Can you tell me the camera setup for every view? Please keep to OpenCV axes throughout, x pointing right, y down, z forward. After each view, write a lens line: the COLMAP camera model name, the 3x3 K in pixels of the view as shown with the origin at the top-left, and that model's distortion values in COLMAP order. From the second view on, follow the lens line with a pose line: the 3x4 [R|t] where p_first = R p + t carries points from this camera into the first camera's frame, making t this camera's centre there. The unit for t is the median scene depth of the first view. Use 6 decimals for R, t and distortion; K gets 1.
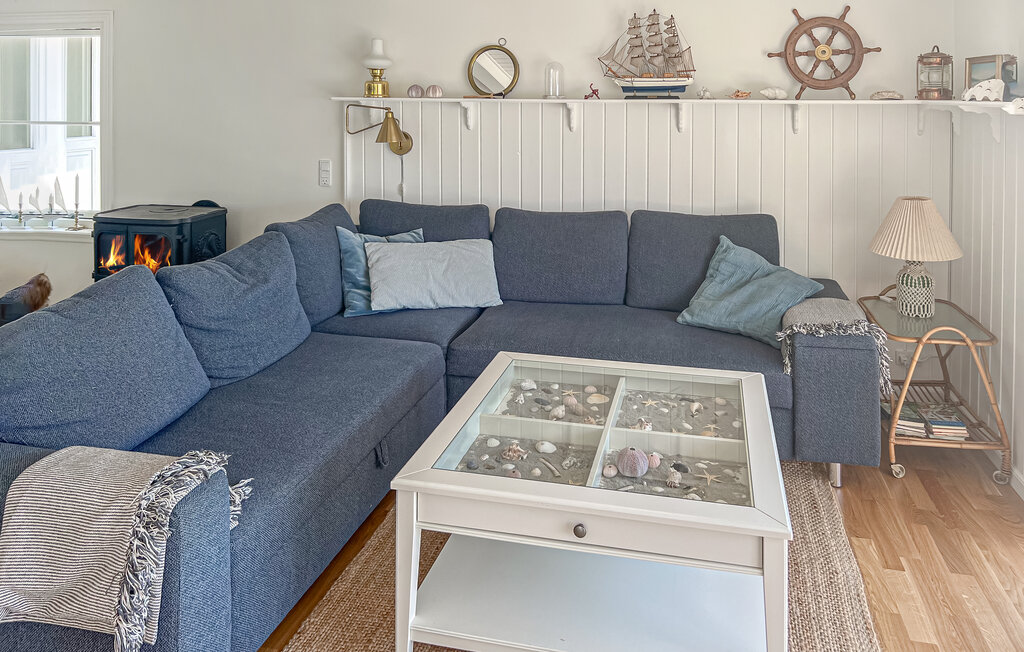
lens RADIAL K [[817.2, 0, 512.5], [0, 817.2, 266.8], [0, 0, 1]] dist [0.002070, -0.005398]
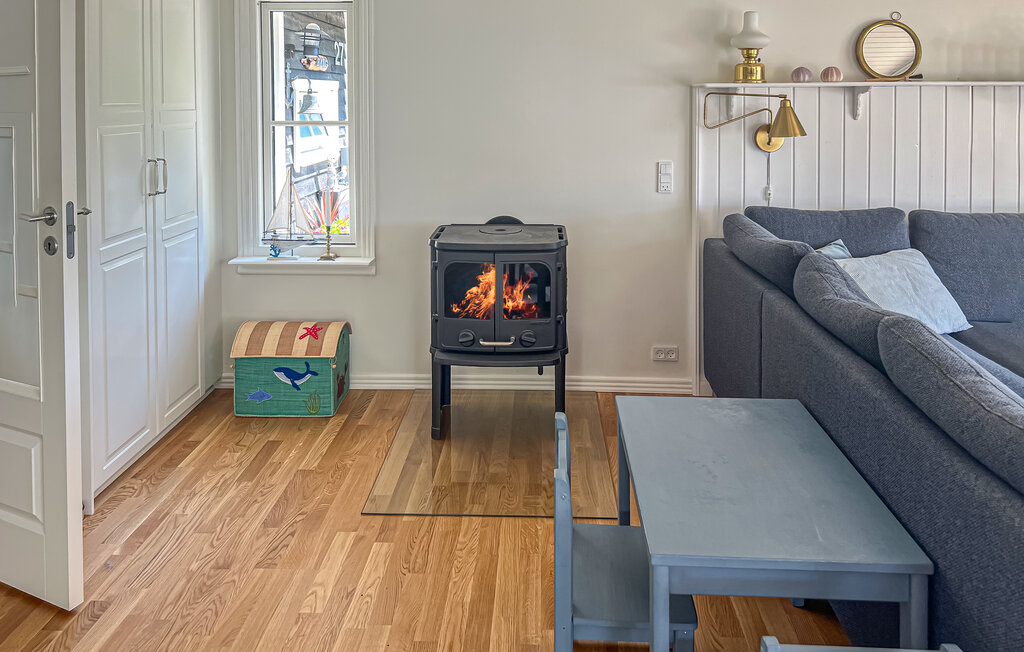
lens RADIAL K [[817.2, 0, 512.5], [0, 817.2, 266.8], [0, 0, 1]] dist [0.002070, -0.005398]
pose [[0.986712, -0.048959, 0.154926, -0.537162], [0.047671, 0.998791, 0.012022, -0.043607], [-0.155327, -0.004477, 0.987853, 0.221425]]
